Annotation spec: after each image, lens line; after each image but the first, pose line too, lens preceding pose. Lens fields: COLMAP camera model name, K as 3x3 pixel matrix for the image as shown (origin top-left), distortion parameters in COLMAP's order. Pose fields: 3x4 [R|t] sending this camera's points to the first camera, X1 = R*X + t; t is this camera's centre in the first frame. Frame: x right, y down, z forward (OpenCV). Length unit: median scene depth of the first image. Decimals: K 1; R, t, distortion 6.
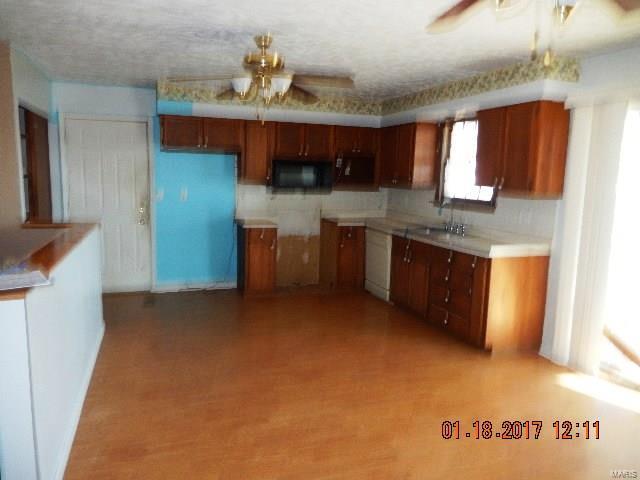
lens RADIAL K [[467.4, 0, 320.0], [0, 467.4, 240.0], [0, 0, 1]] dist [-0.000573, 0.000612]
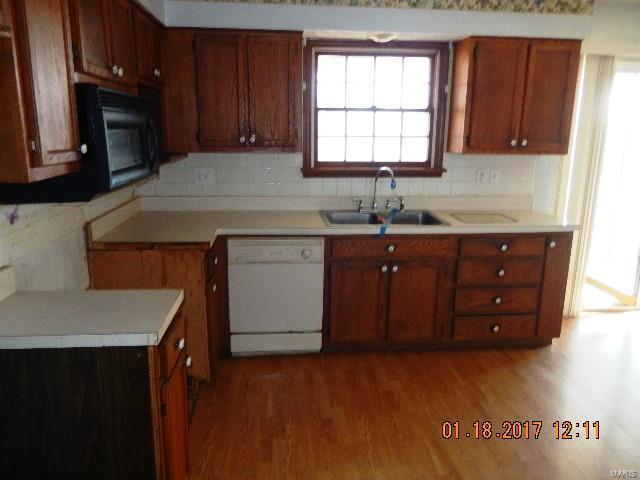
lens RADIAL K [[467.4, 0, 320.0], [0, 467.4, 240.0], [0, 0, 1]] dist [-0.000573, 0.000612]
pose [[0.240650, -0.225421, 0.944073, -0.446476], [0.135890, 0.970902, 0.197187, -0.140069], [-0.961052, 0.080837, 0.264280, 1.020772]]
